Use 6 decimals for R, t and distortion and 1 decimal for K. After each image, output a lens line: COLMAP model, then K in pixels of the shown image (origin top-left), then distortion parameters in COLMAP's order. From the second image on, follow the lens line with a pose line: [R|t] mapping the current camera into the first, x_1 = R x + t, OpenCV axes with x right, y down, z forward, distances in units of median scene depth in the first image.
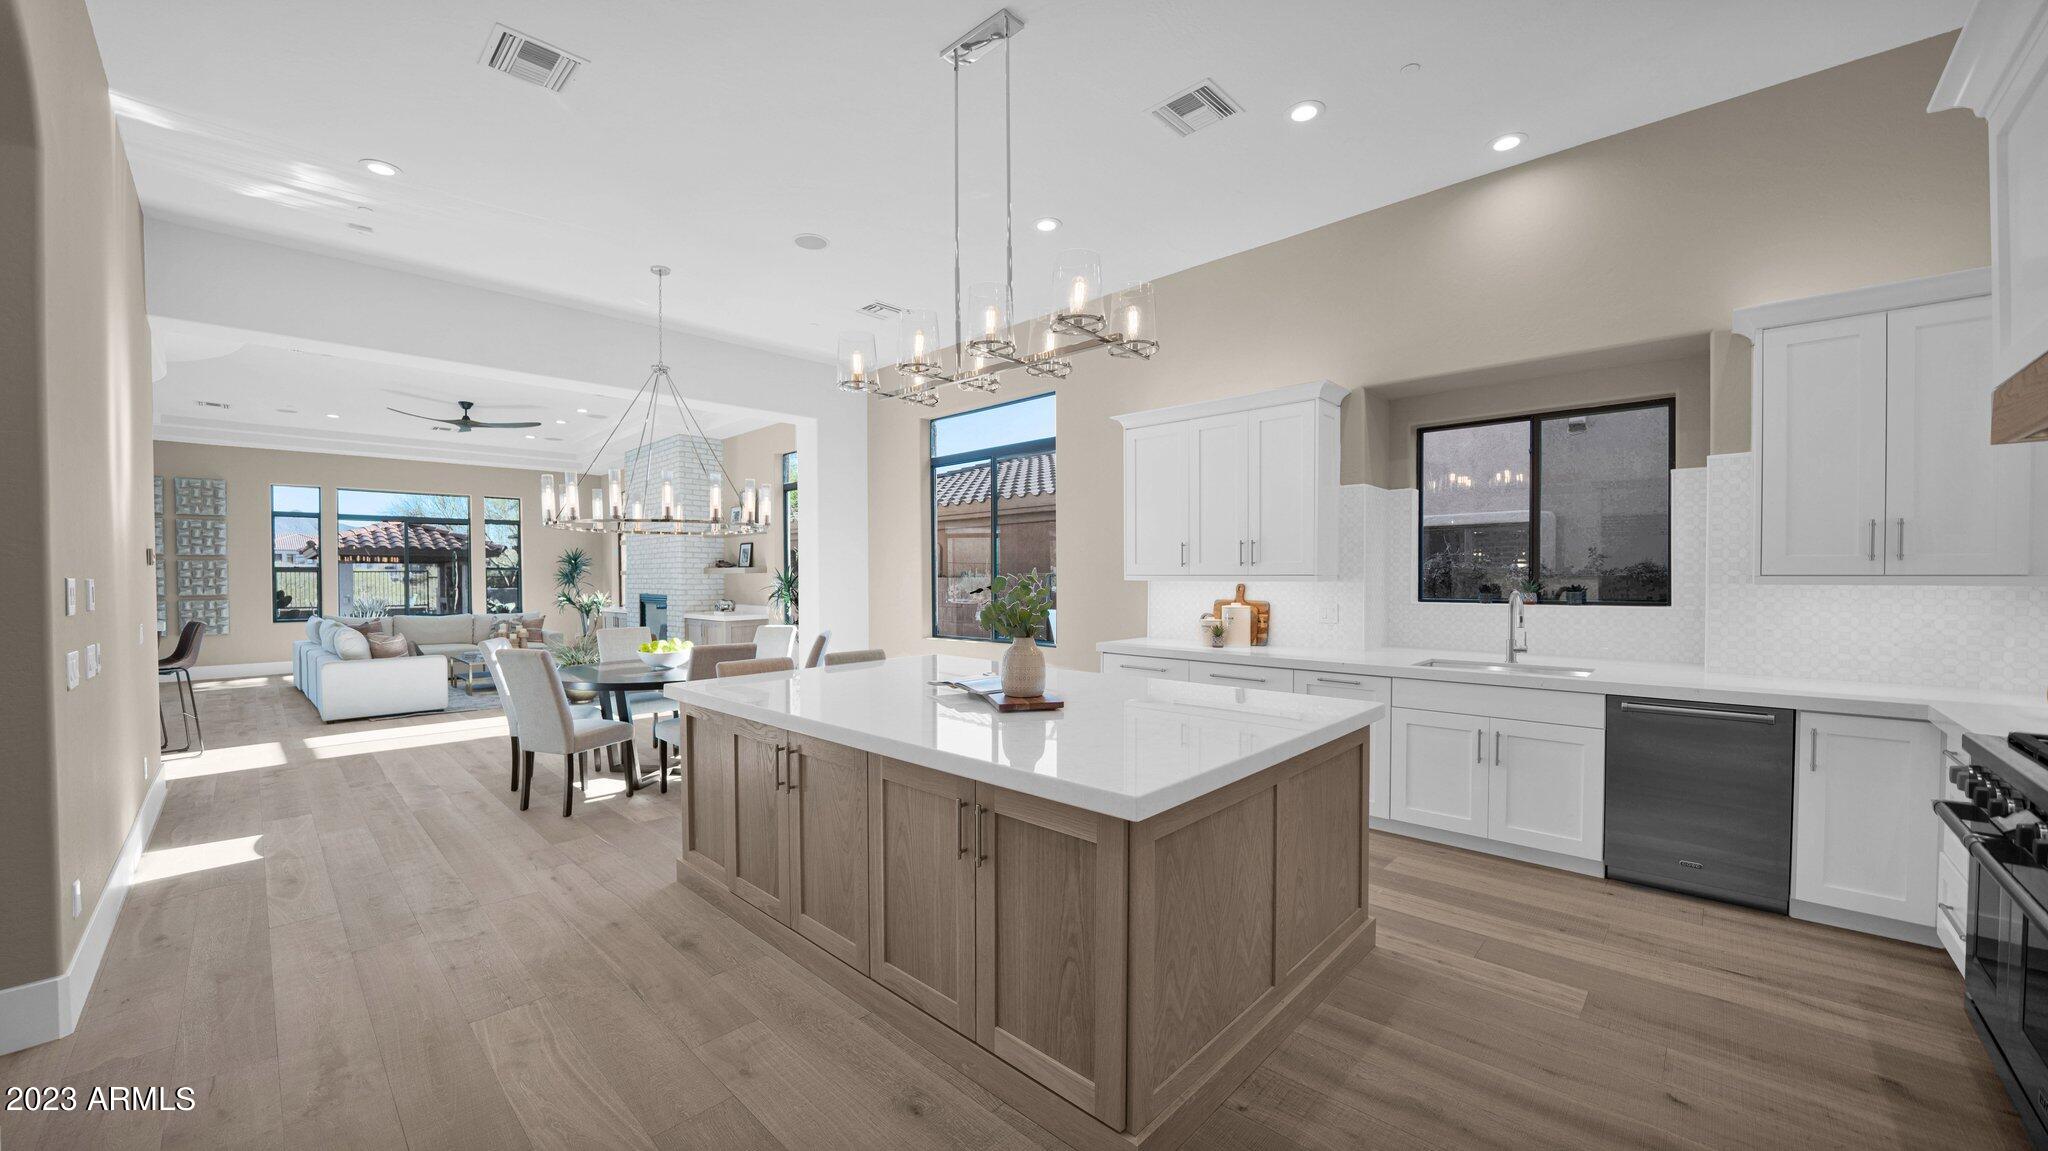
lens RADIAL K [[747.7, 0, 1003.8], [0, 747.7, 580.8], [0, 0, 1]] dist [-0.018178, 0.000096]
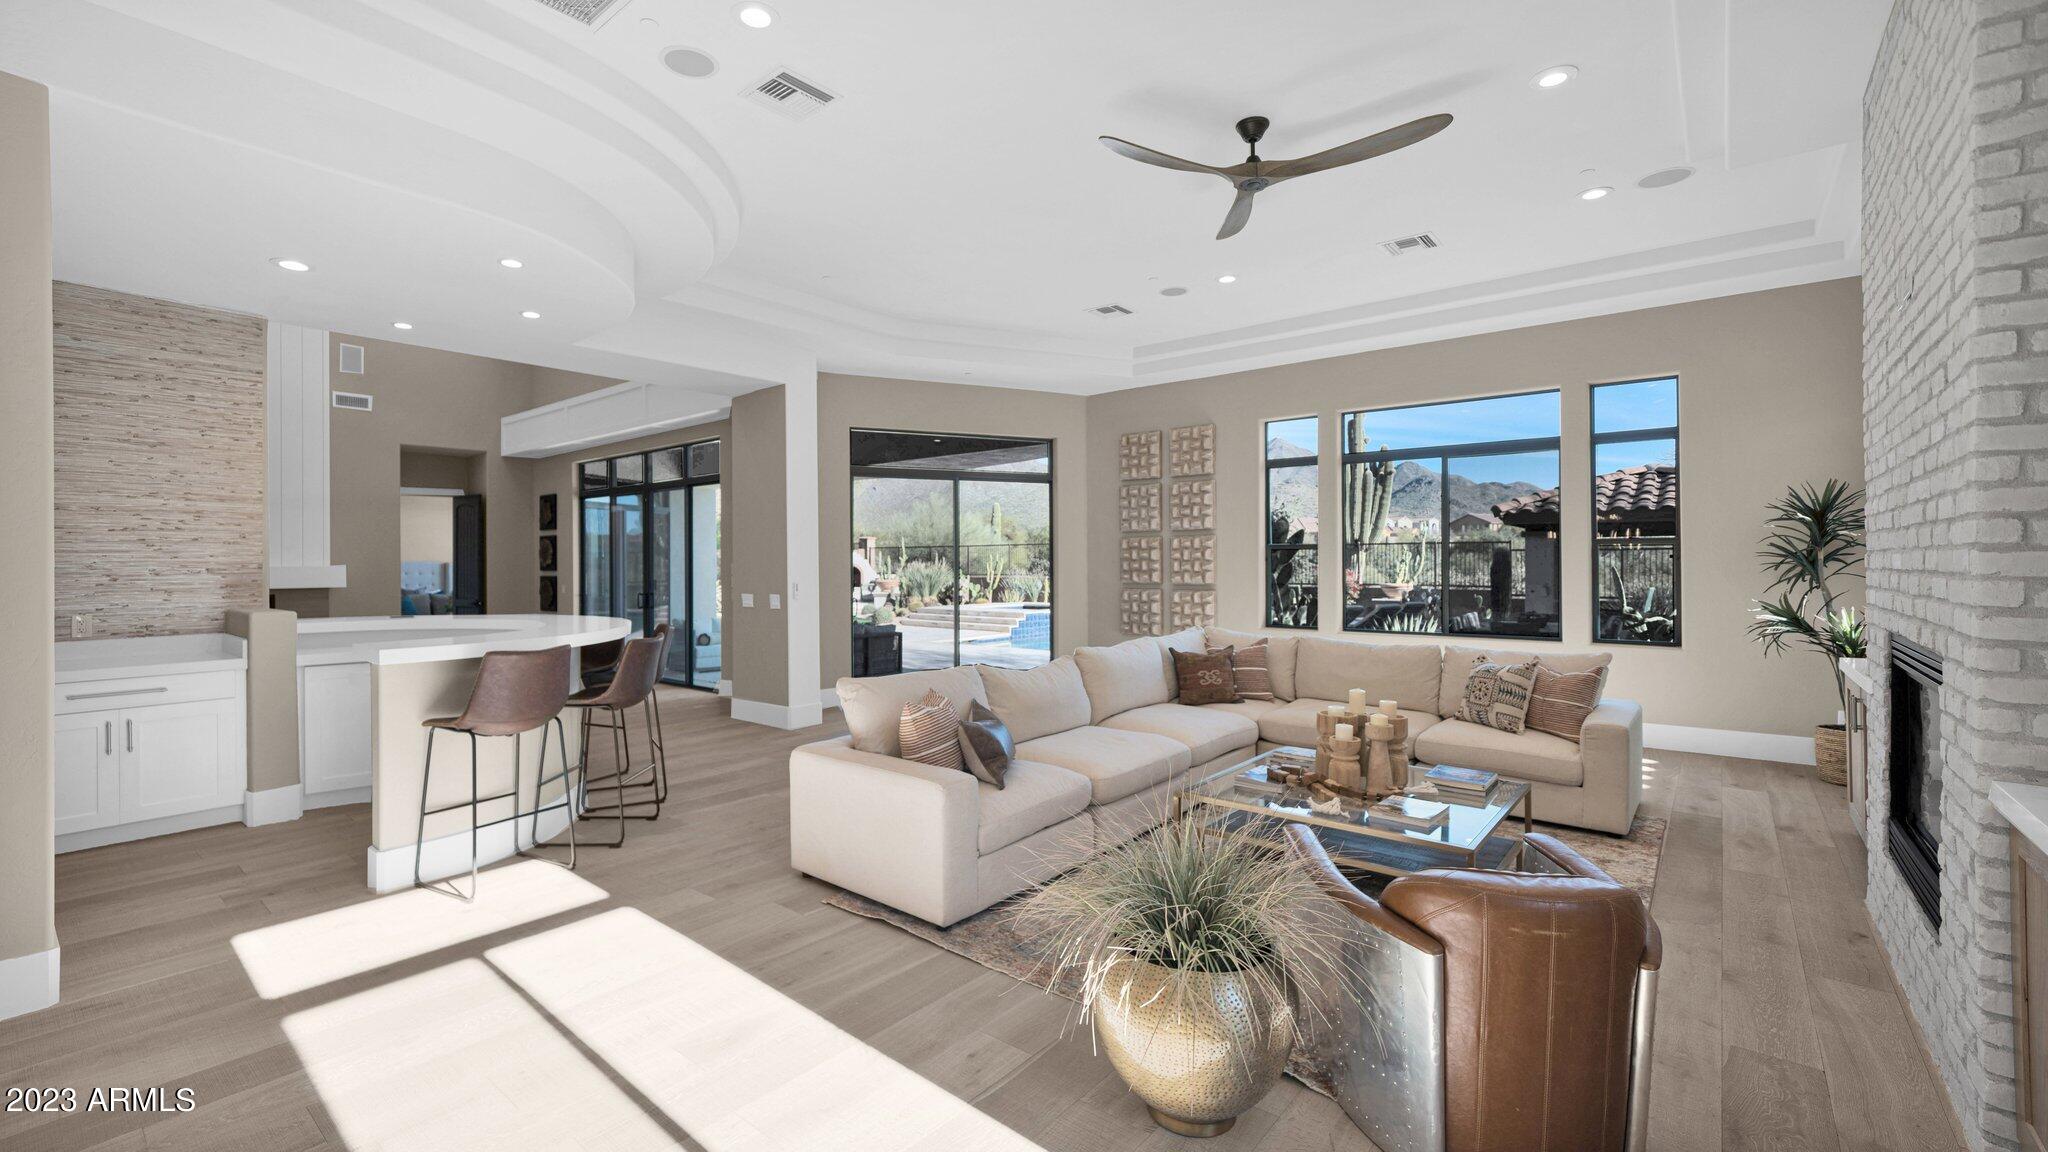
lens RADIAL K [[859.0, 0, 1003.0], [0, 859.0, 569.7], [0, 0, 1]] dist [-0.005451, -0.000212]
pose [[0.070918, 0.012986, -0.997398, -0.239770], [-0.007101, 0.999896, 0.012513, -0.003761], [0.997457, 0.006195, 0.071002, 0.738147]]
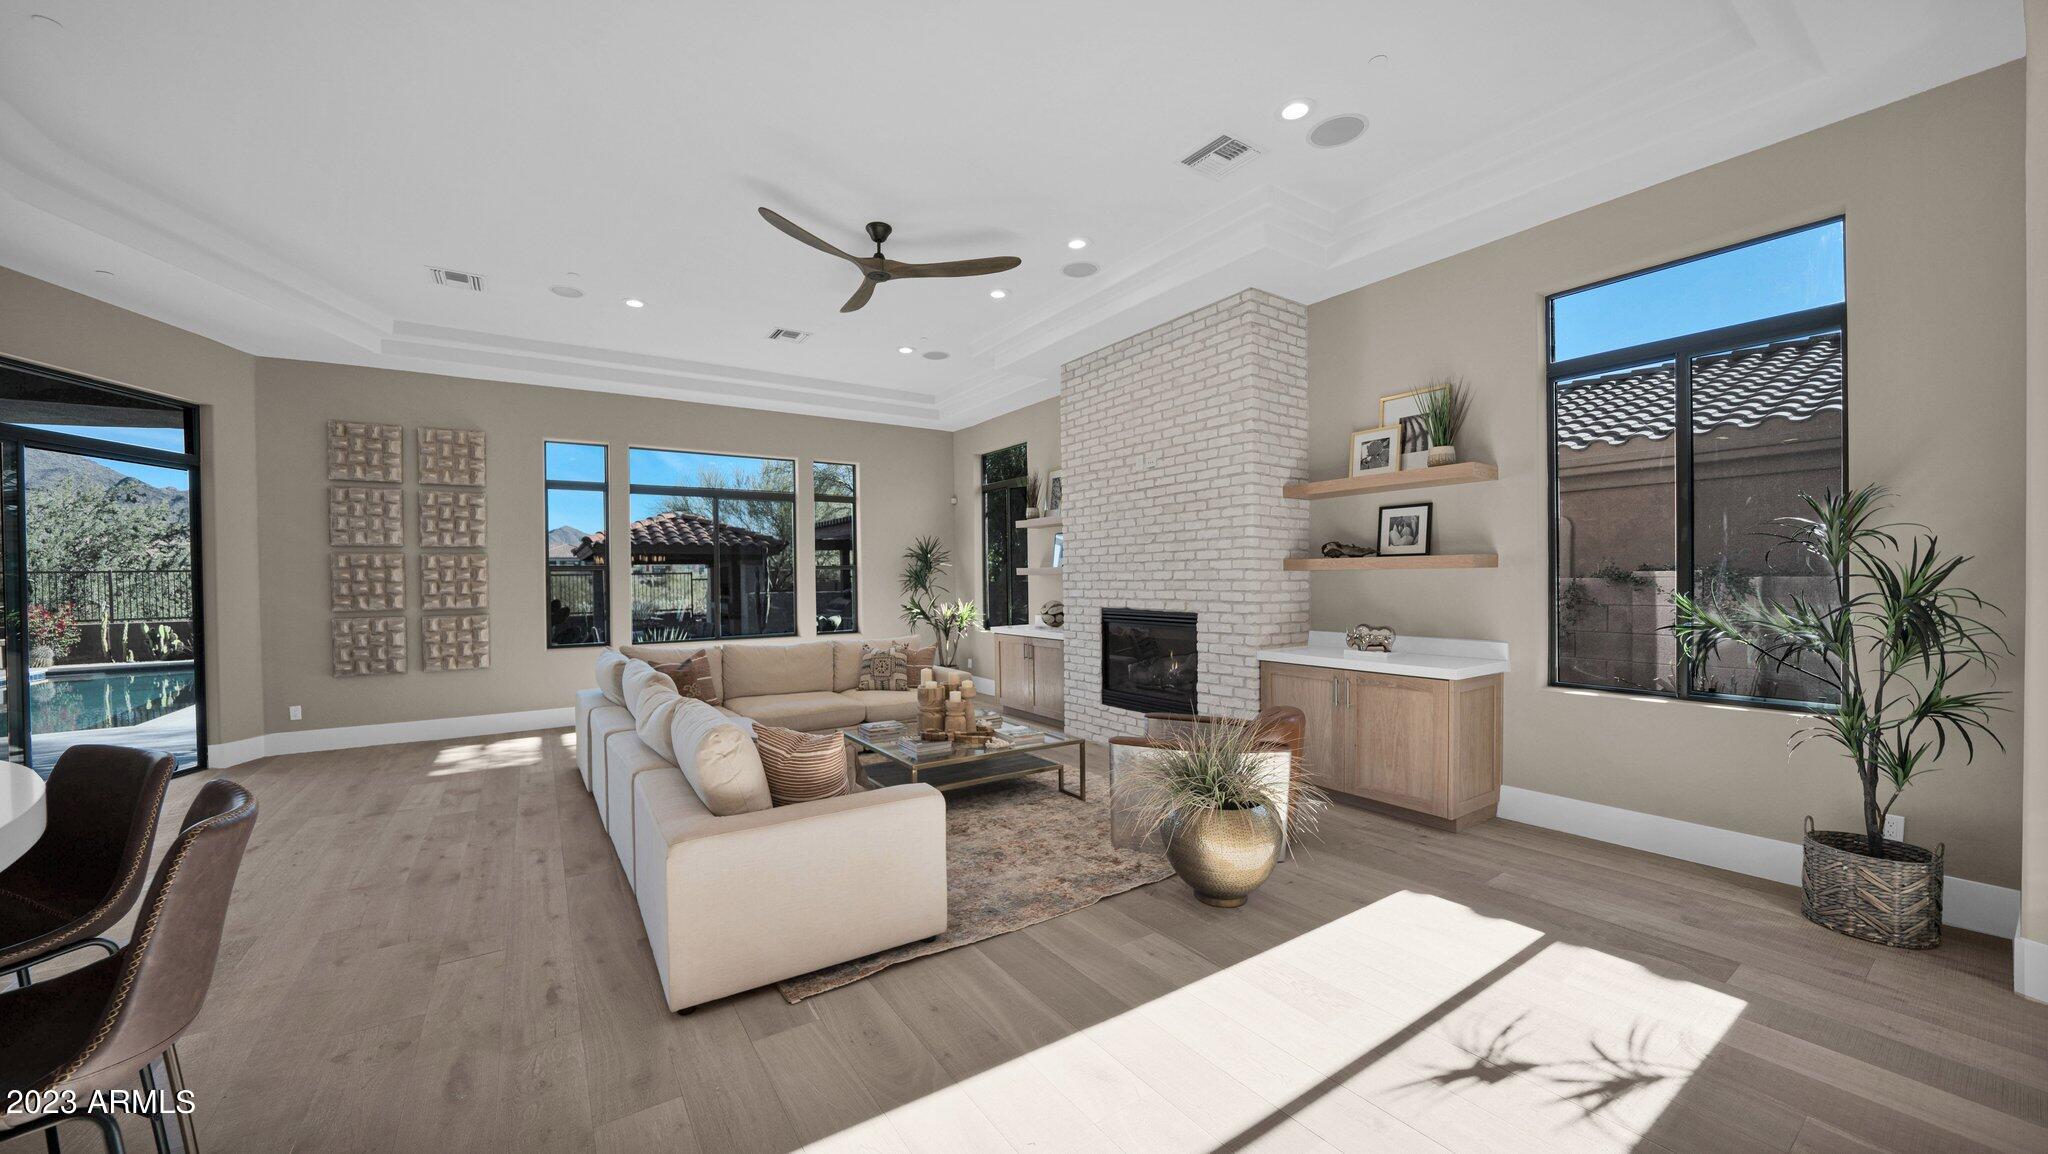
lens RADIAL K [[736.2, 0, 1003.0], [0, 736.2, 579.5], [0, 0, 1]] dist [-0.016425, -0.000028]
pose [[0.974039, -0.003325, -0.226356, -0.467937], [0.002596, 0.999990, -0.003517, -0.002121], [0.226366, 0.002838, 0.974038, 0.473222]]
